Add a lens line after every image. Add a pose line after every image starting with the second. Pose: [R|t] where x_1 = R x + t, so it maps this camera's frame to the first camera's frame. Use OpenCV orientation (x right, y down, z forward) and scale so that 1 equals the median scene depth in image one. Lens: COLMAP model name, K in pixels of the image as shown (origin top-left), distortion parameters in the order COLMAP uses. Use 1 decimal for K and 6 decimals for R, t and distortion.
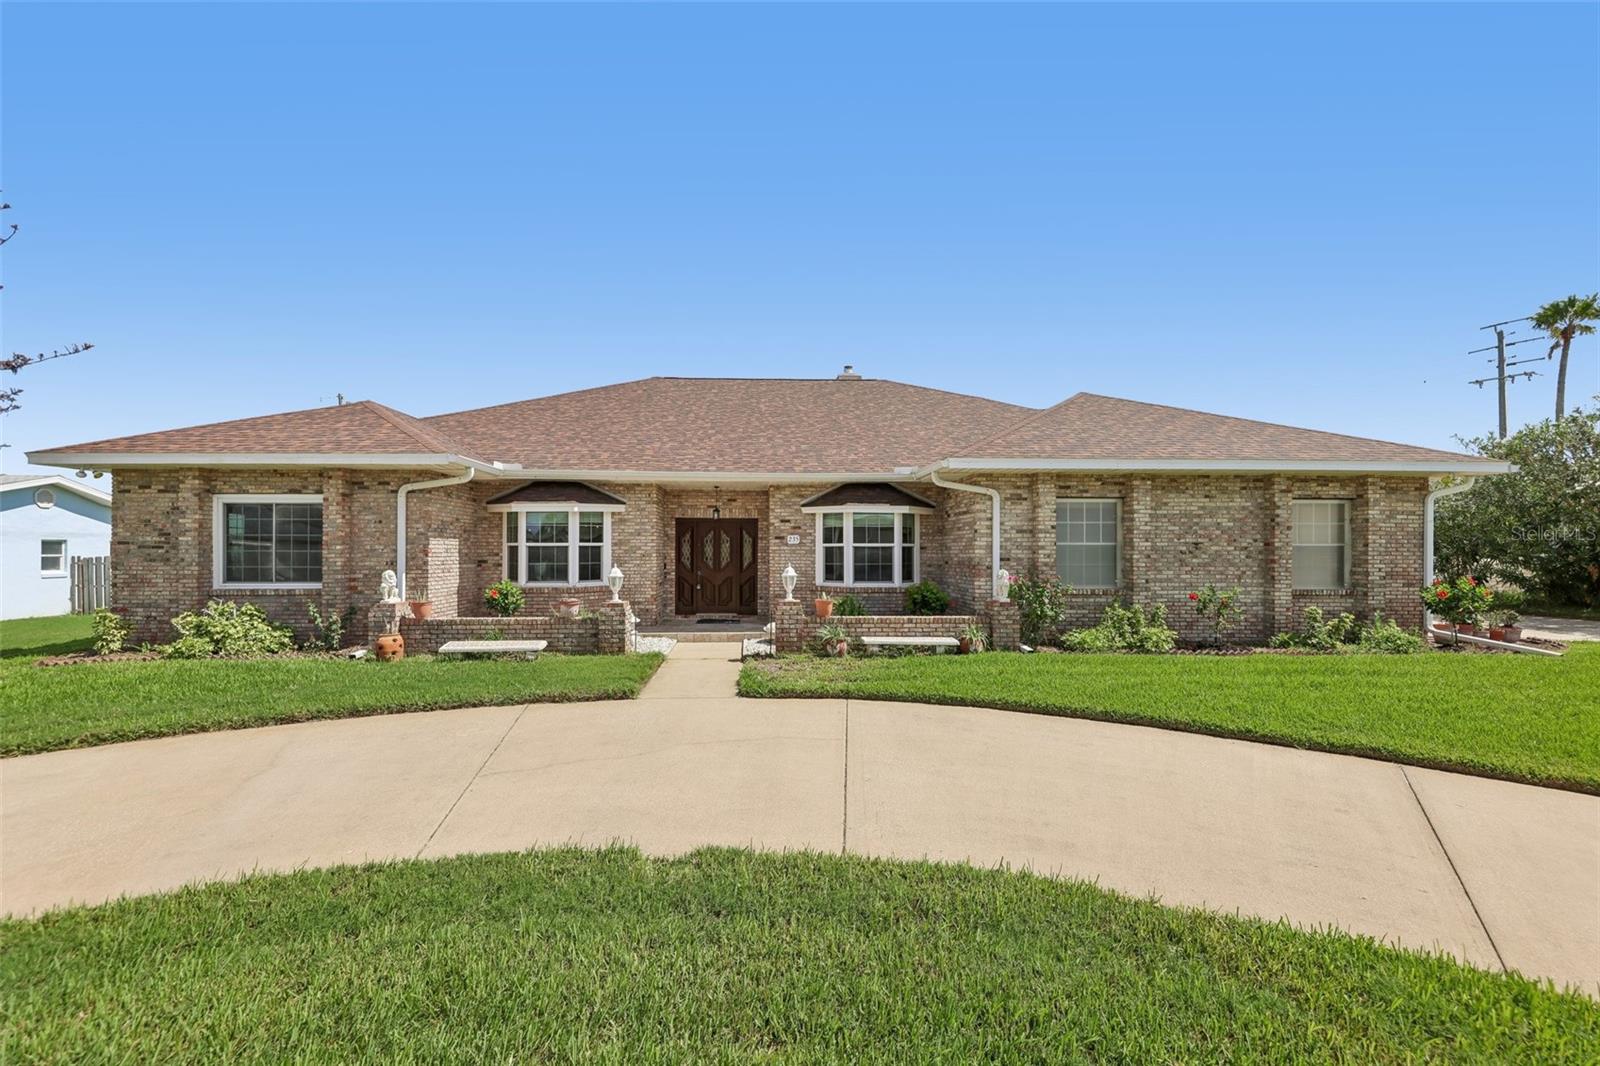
lens RADIAL K [[635.9, 0, 800.3], [0, 635.9, 554.9], [0, 0, 1]] dist [0.004878, -0.000150]
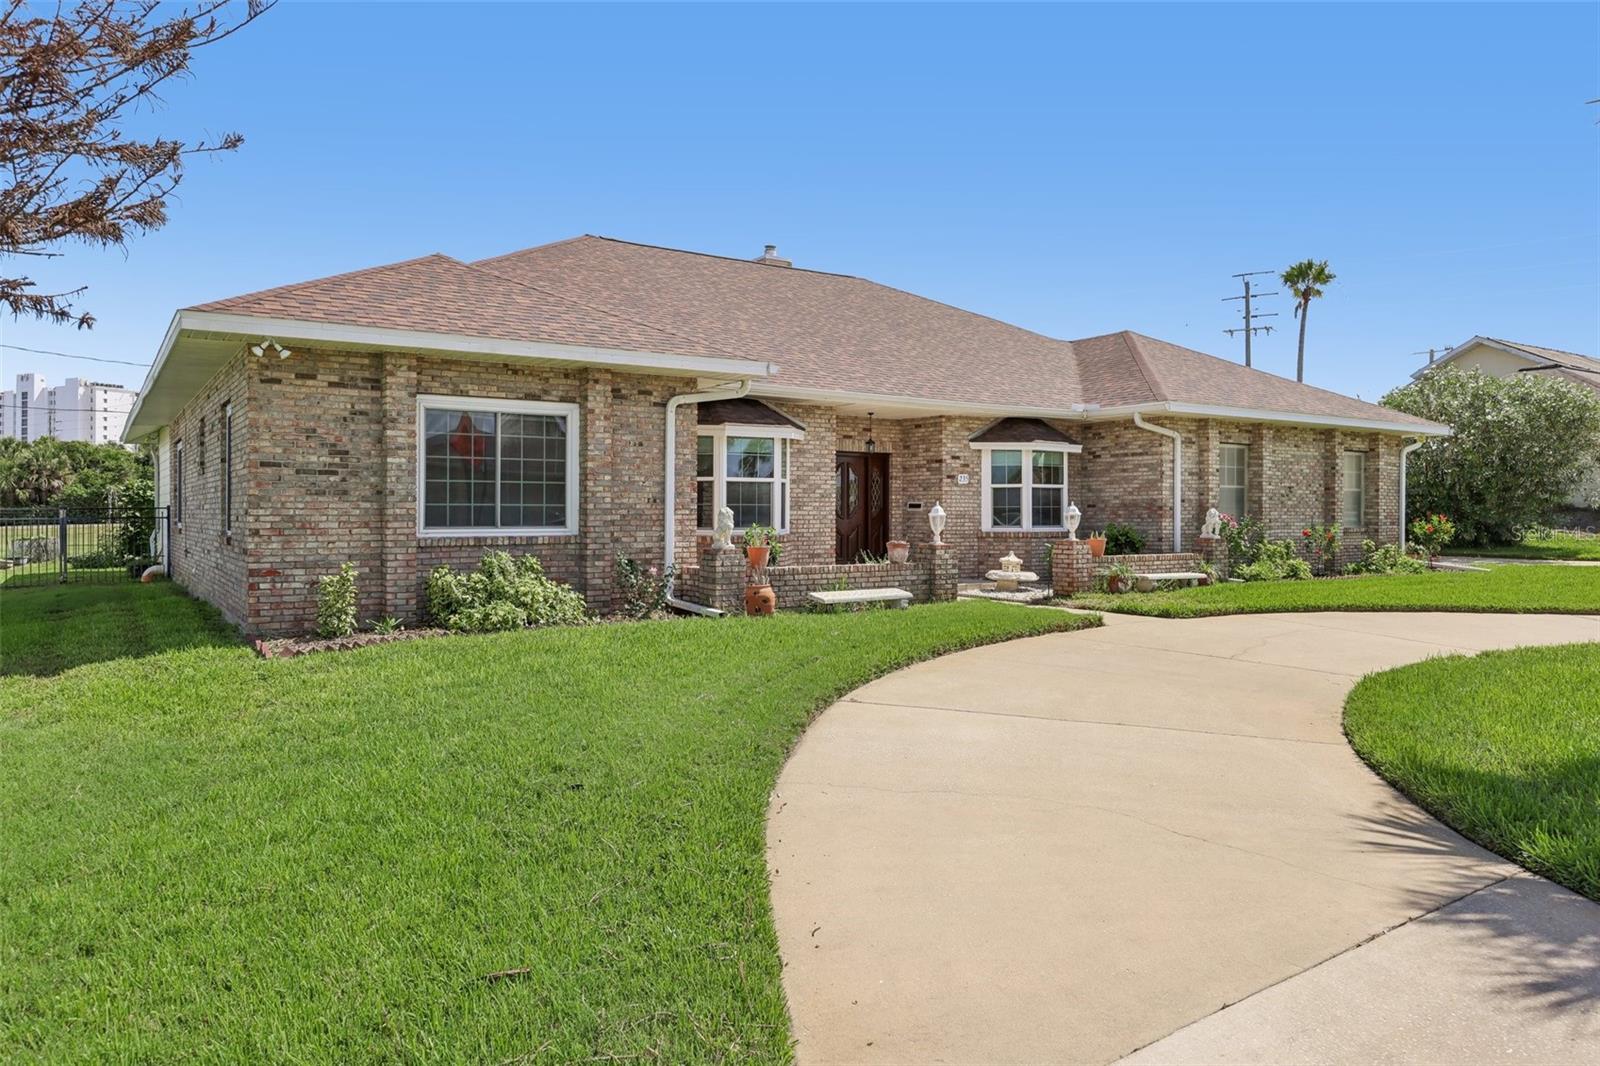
lens RADIAL K [[1123.0, 0, 800.0], [0, 1123.0, 533.0], [0, 0, 1]] dist [0.023630, 0.000122]
pose [[0.836016, -0.009888, 0.548616, -1.185647], [0.005388, 0.999937, 0.009811, 0.037974], [-0.548678, -0.005246, 0.836017, -0.187462]]
